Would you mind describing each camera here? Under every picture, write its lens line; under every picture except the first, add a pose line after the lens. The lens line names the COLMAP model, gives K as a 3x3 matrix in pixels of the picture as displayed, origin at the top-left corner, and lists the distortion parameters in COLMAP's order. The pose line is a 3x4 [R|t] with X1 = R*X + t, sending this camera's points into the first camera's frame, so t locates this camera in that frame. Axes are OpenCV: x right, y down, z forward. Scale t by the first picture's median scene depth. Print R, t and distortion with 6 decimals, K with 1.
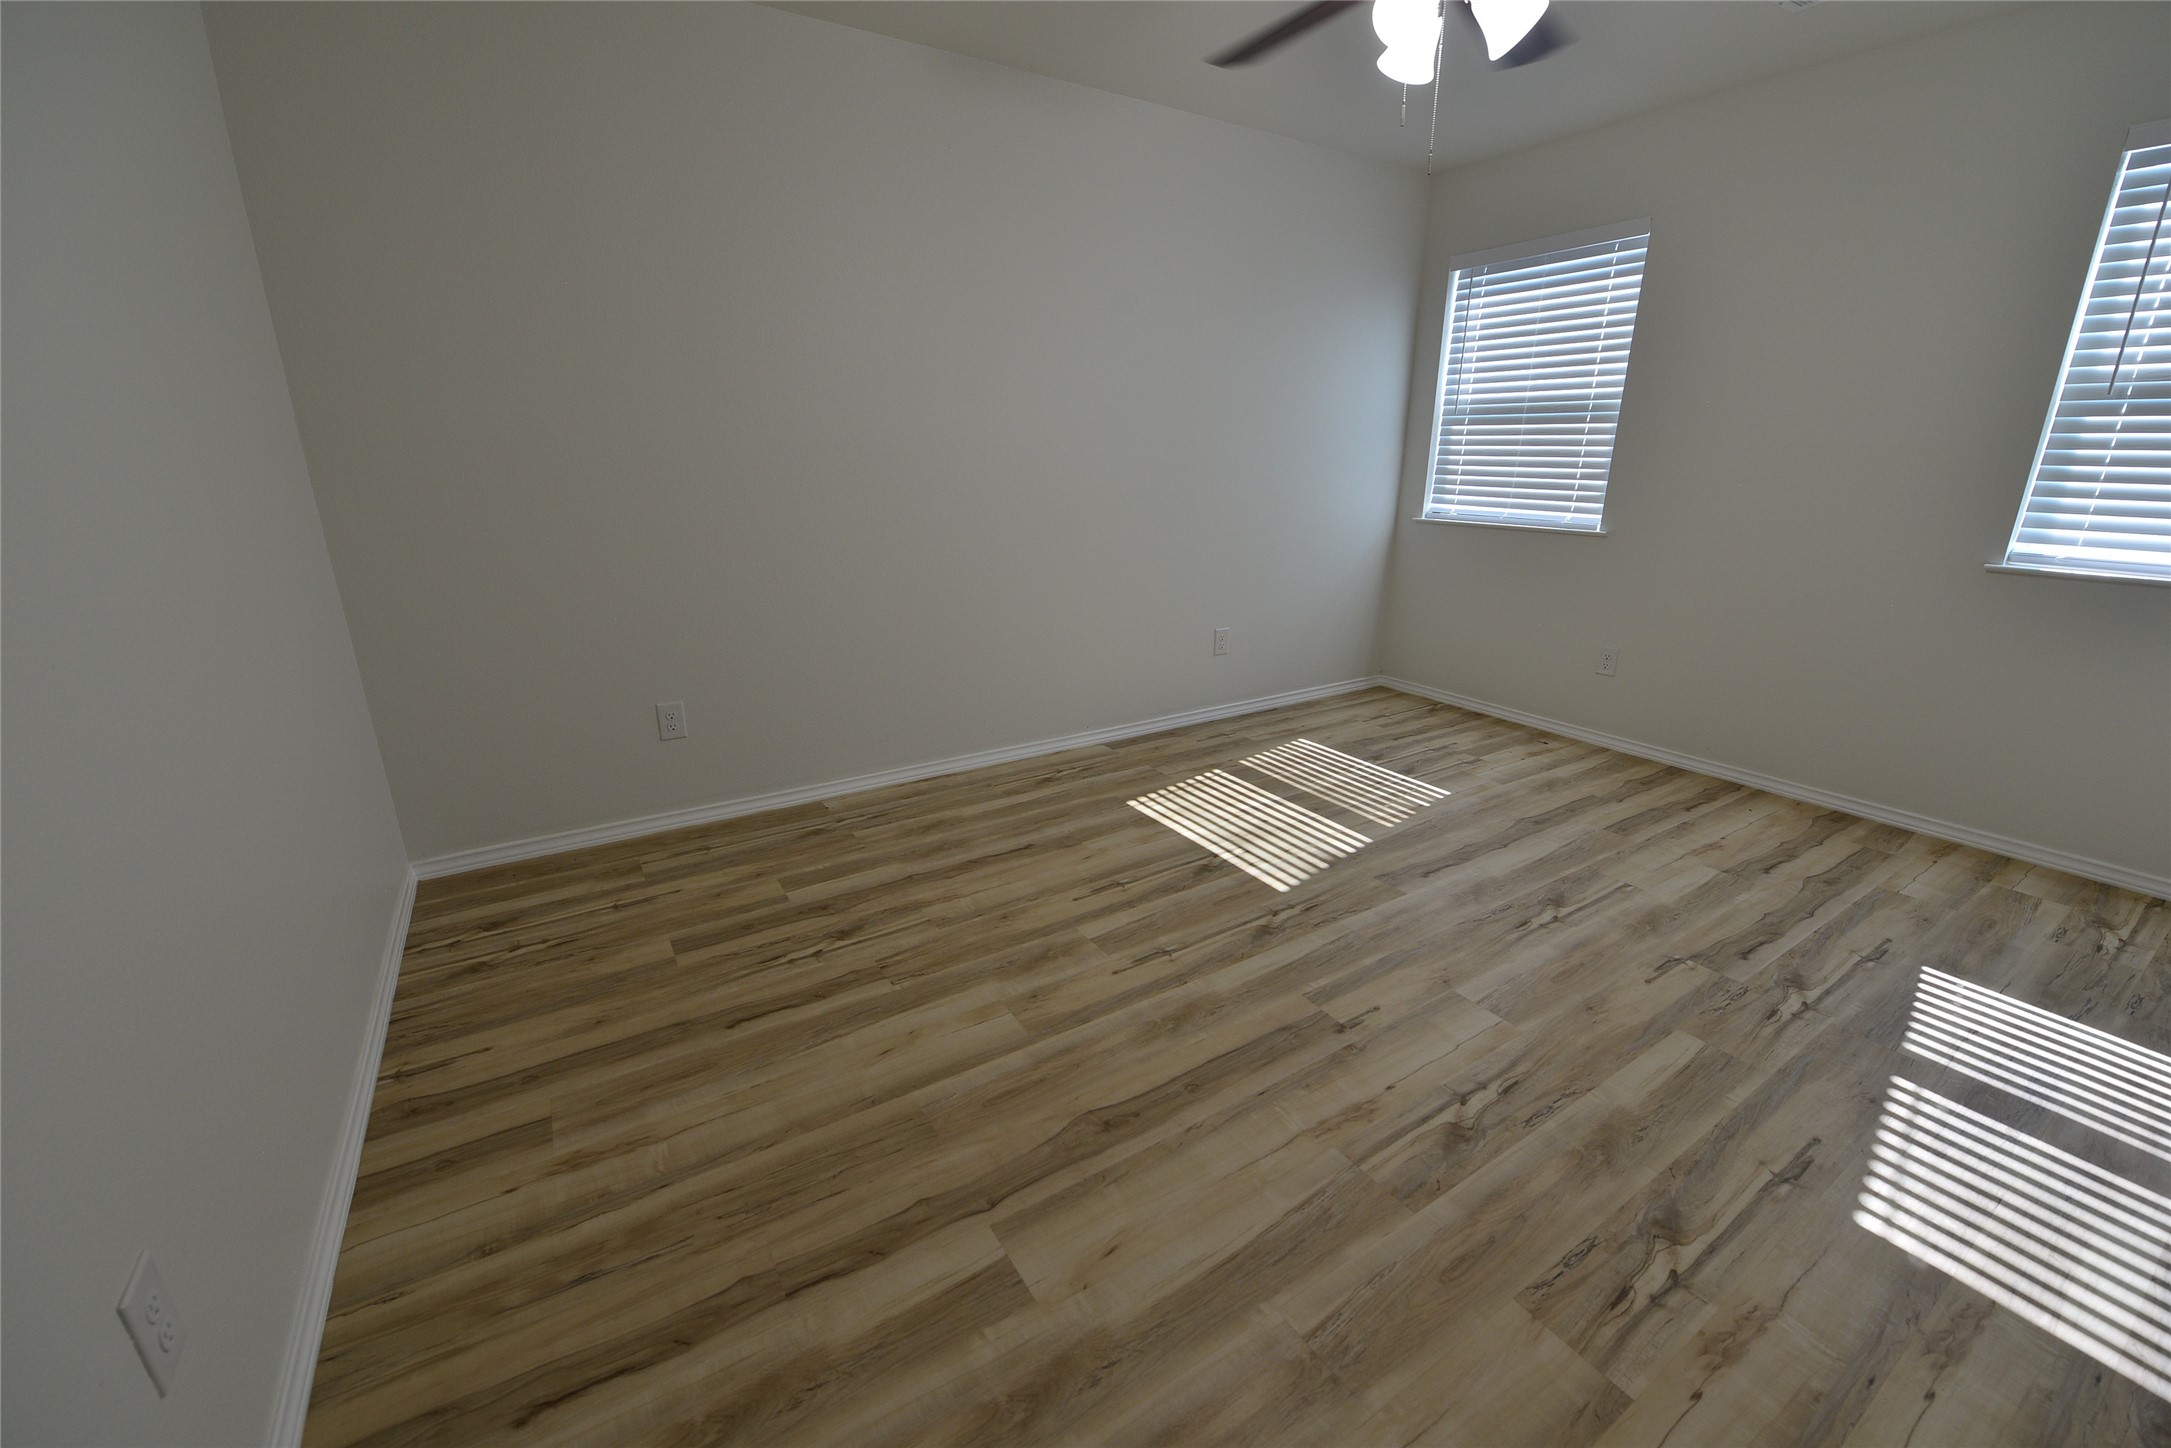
lens RADIAL K [[863.7, 0, 1084.0], [0, 863.7, 725.3], [0, 0, 1]] dist [-0.015883, -0.003134]
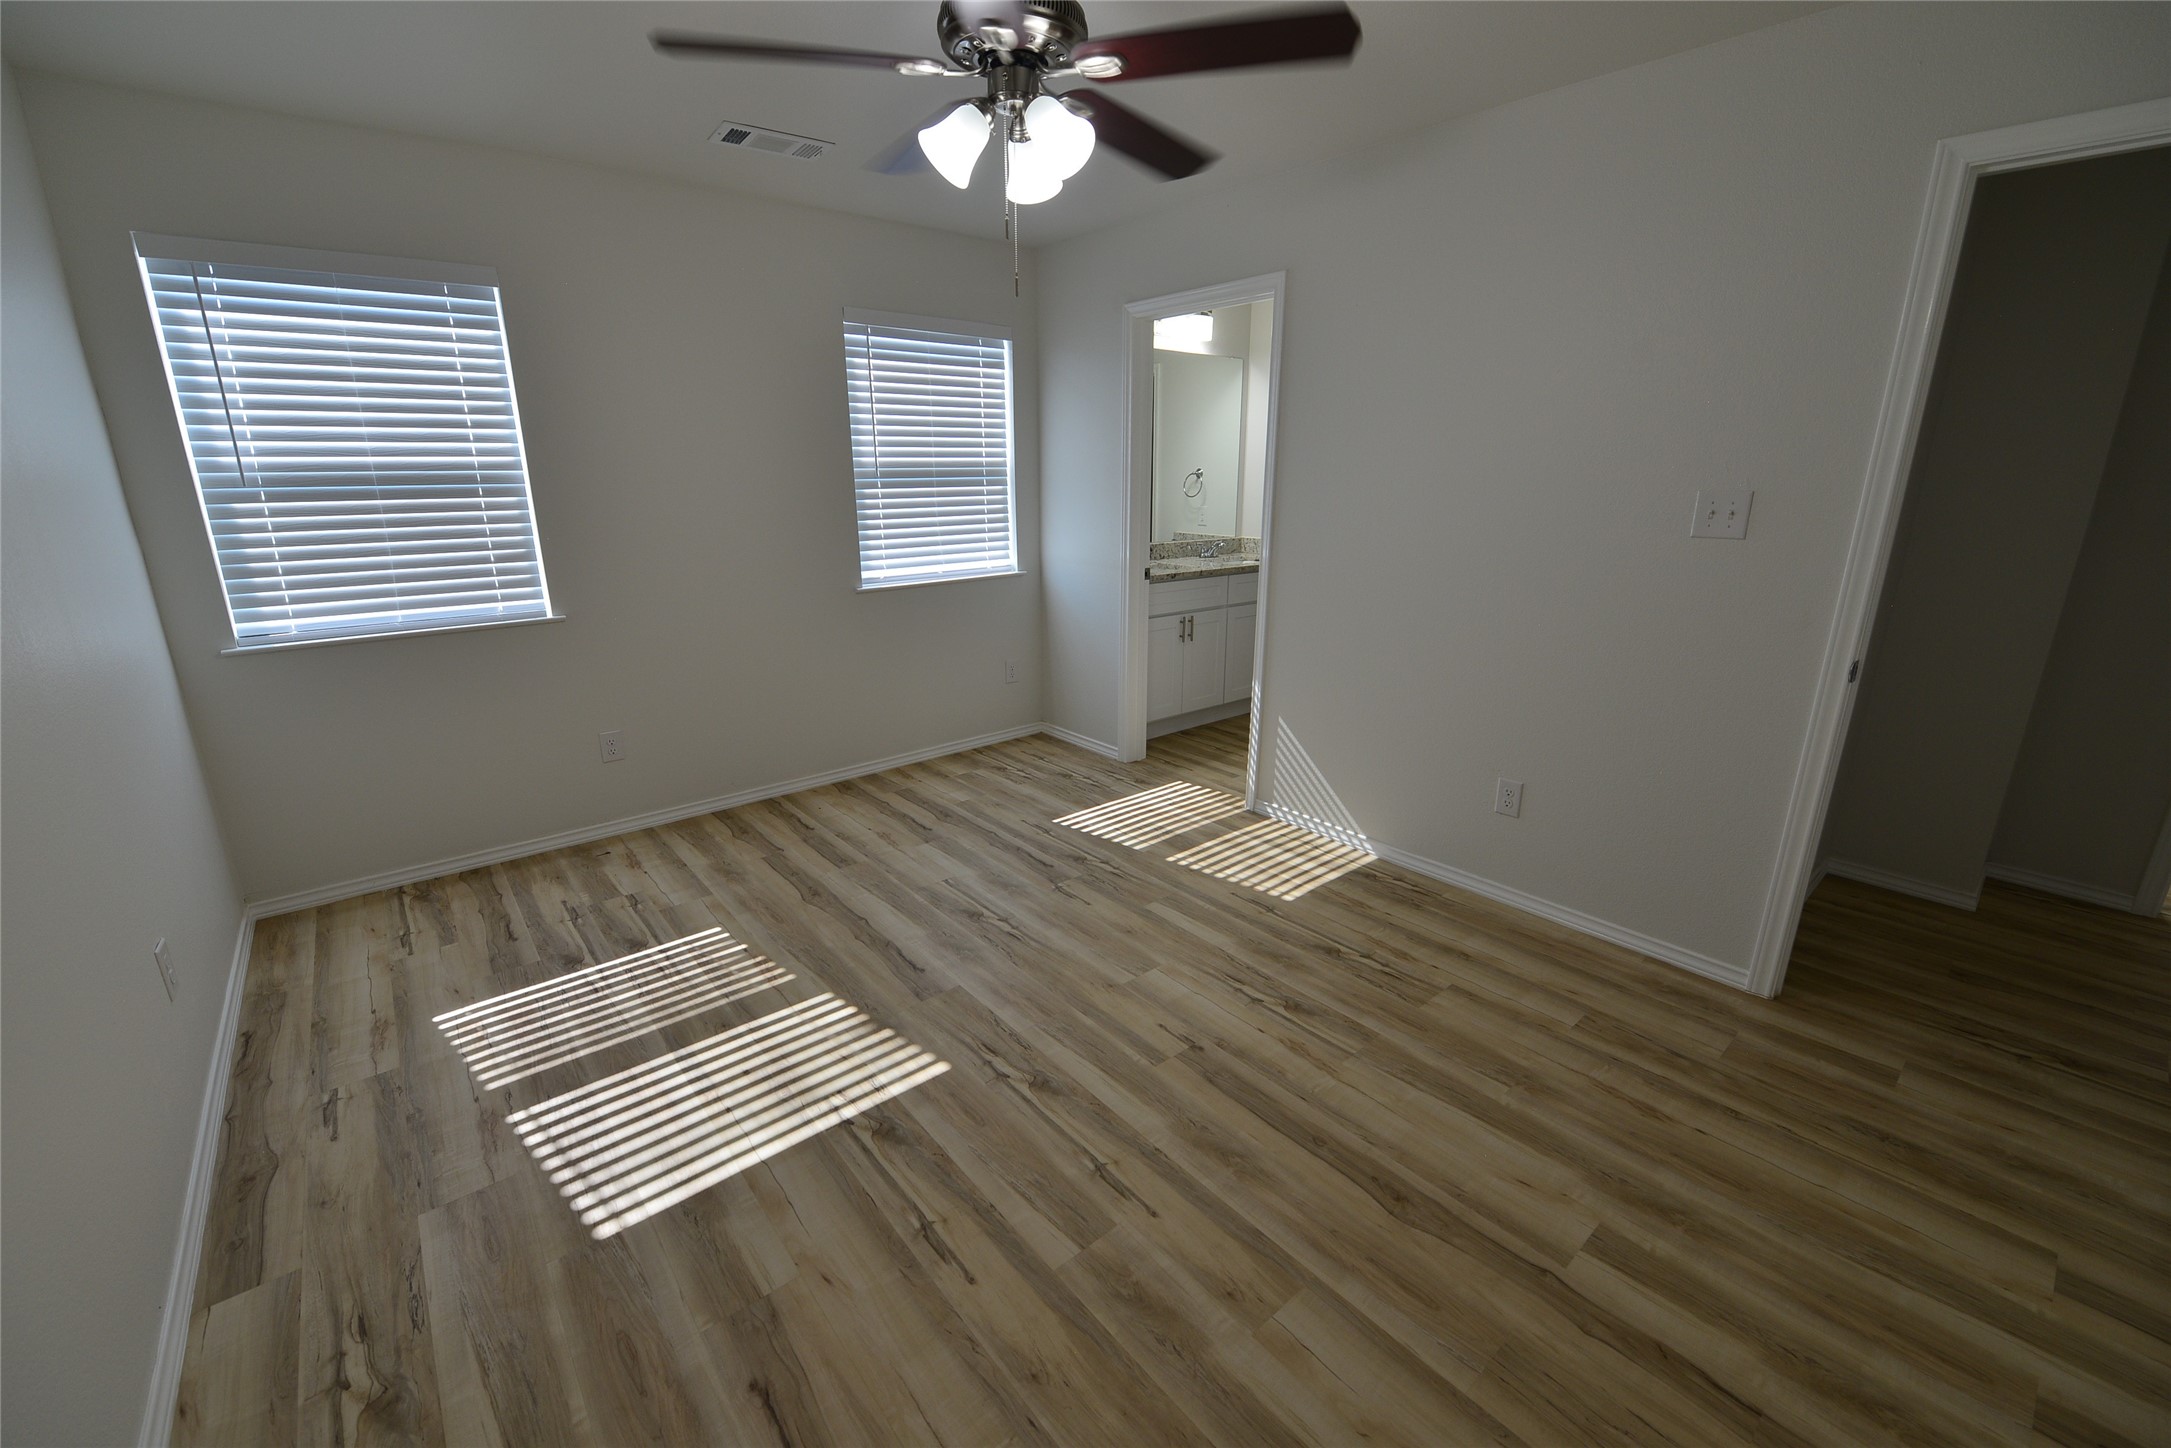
lens RADIAL K [[863.7, 0, 1084.0], [0, 863.7, 725.3], [0, 0, 1]] dist [-0.015883, -0.003134]
pose [[-0.133581, -0.280139, 0.950620, -0.423606], [0.302646, 0.901863, 0.308299, -0.282940], [-0.943696, 0.328885, -0.035689, 0.670044]]
